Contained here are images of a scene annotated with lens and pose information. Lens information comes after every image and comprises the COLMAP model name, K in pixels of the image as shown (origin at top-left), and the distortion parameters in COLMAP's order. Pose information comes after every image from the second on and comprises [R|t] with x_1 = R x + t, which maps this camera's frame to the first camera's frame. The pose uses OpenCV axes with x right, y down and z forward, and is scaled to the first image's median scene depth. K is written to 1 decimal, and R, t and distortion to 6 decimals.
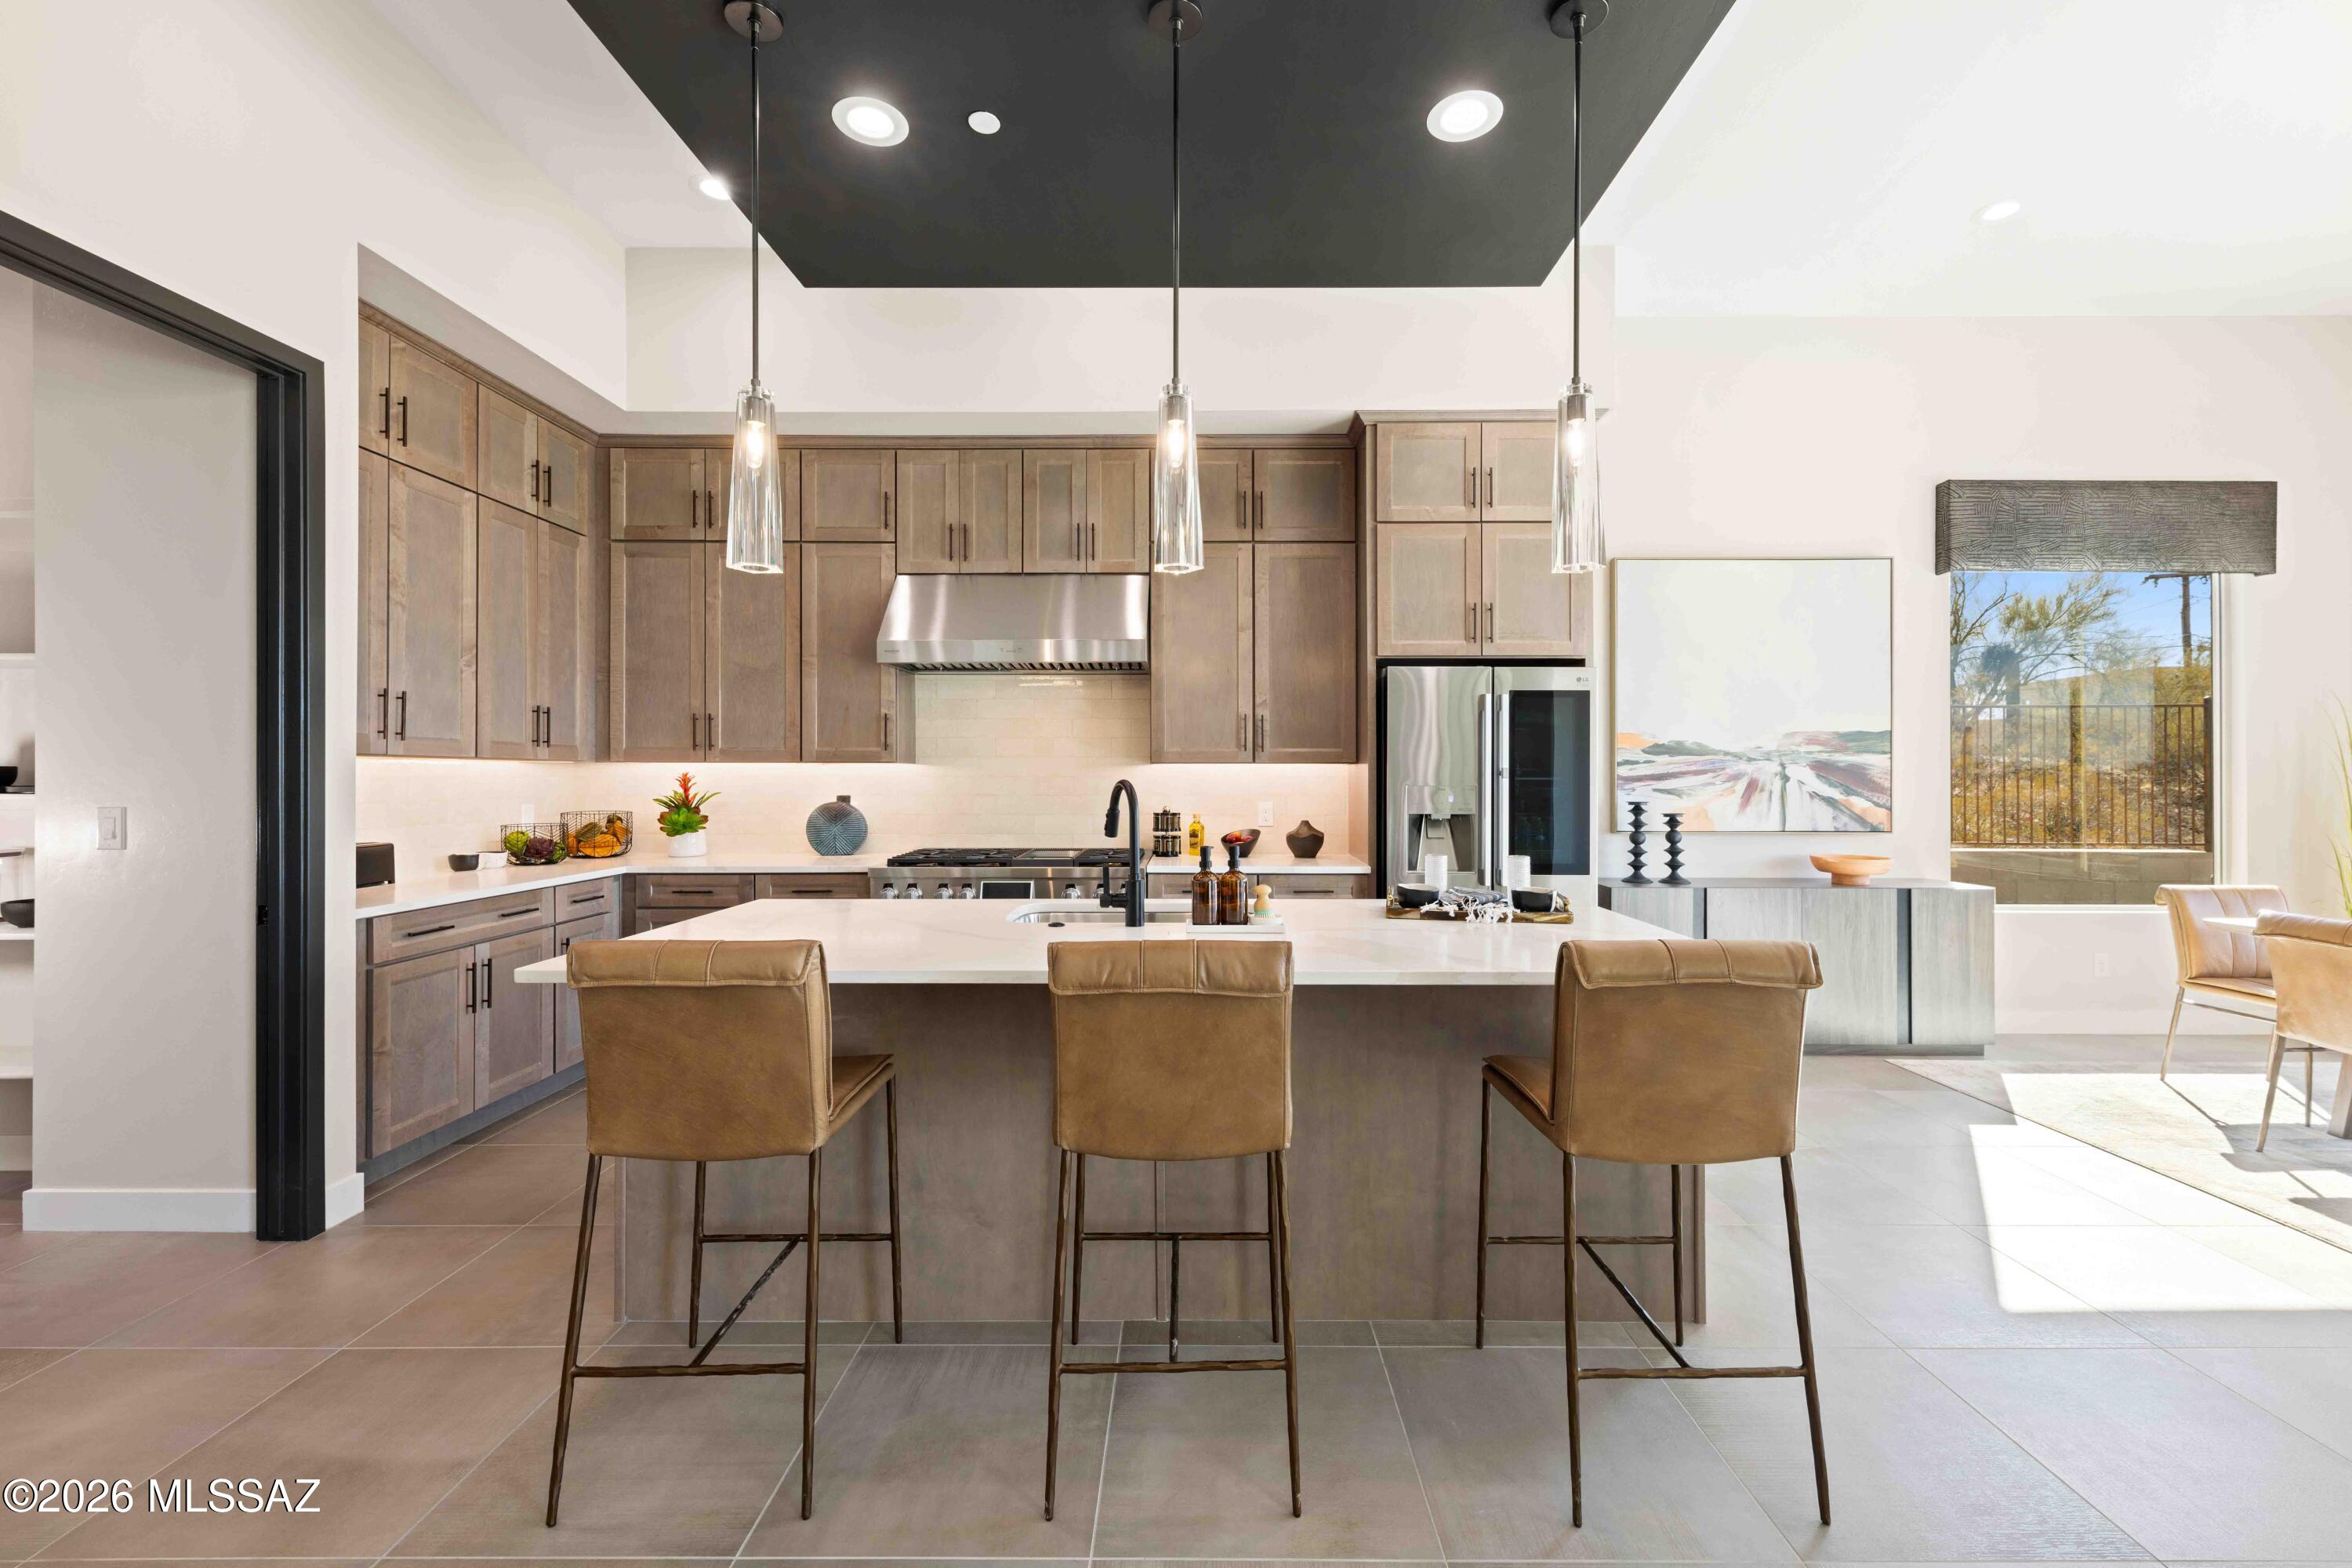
lens RADIAL K [[950.1, 0, 1187.4], [0, 950.1, 765.3], [0, 0, 1]] dist [0.003227, -0.001985]
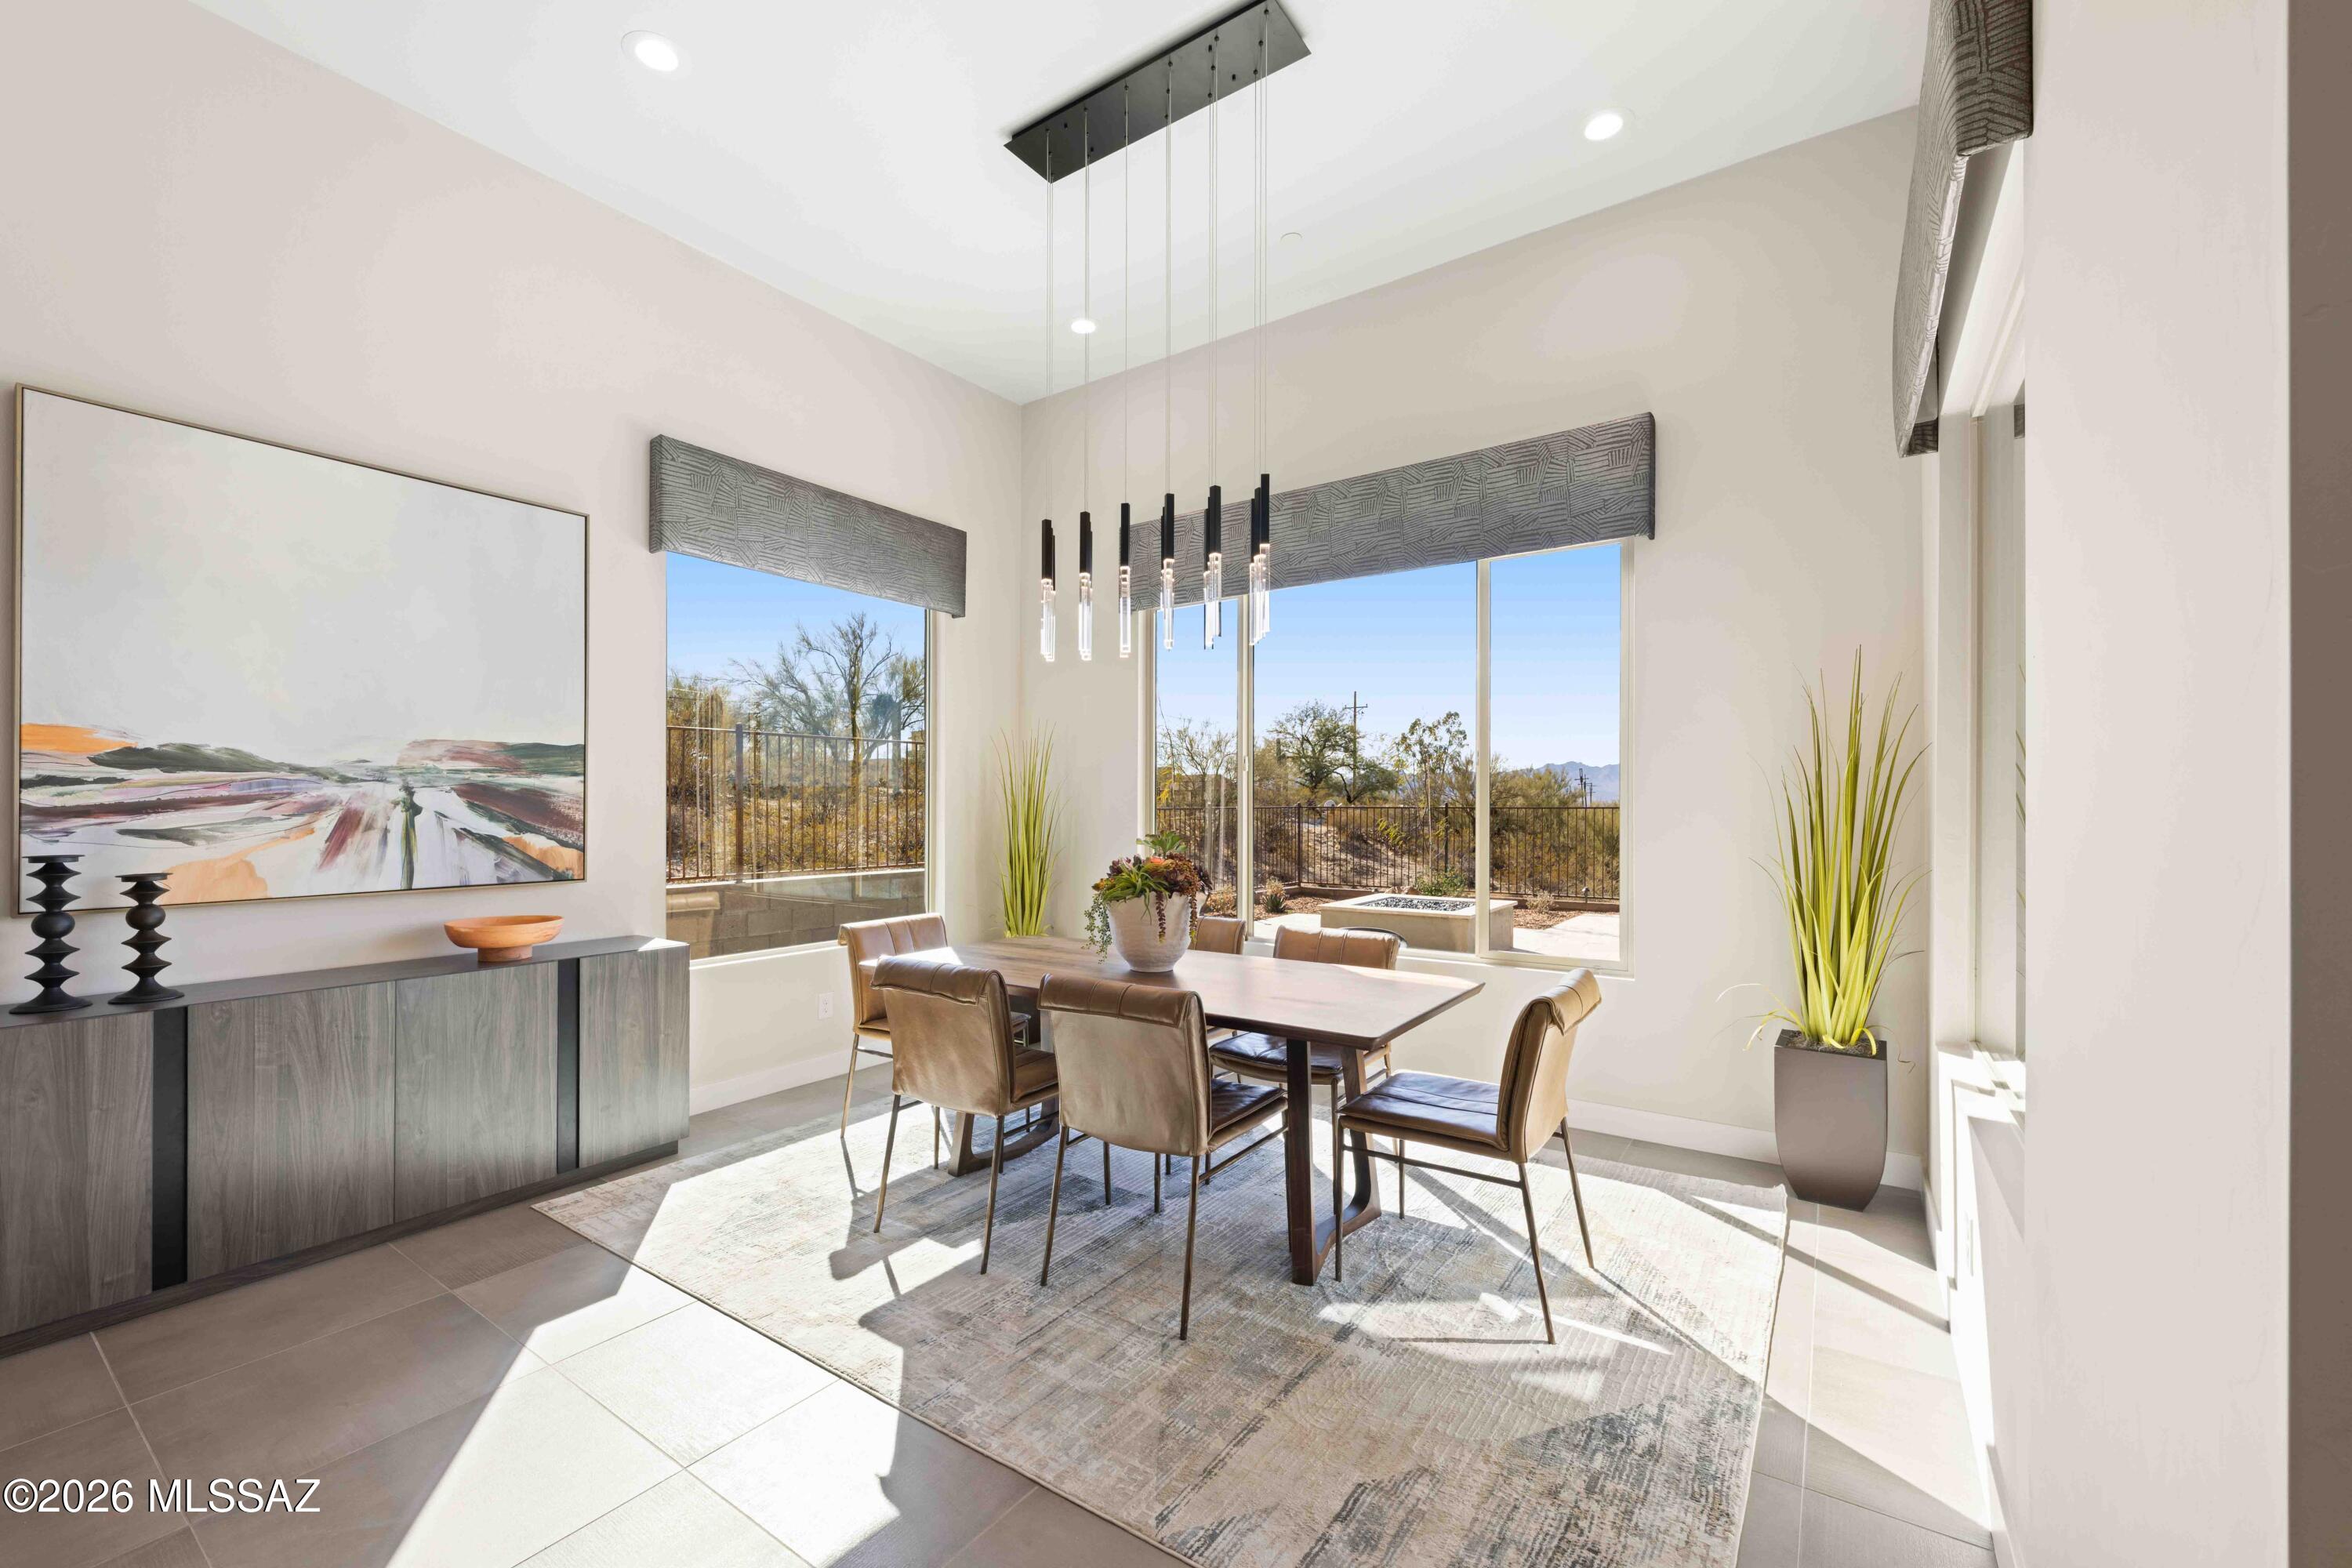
lens RADIAL K [[950.1, 0, 1159.0], [0, 950.1, 802.8], [0, 0, 1]] dist [0.003227, -0.001985]
pose [[0.577524, -0.000779, 0.816373, 0.407849], [-0.007646, 0.999951, 0.006364, 0.001279], [-0.816338, -0.009917, 0.577489, 0.204739]]
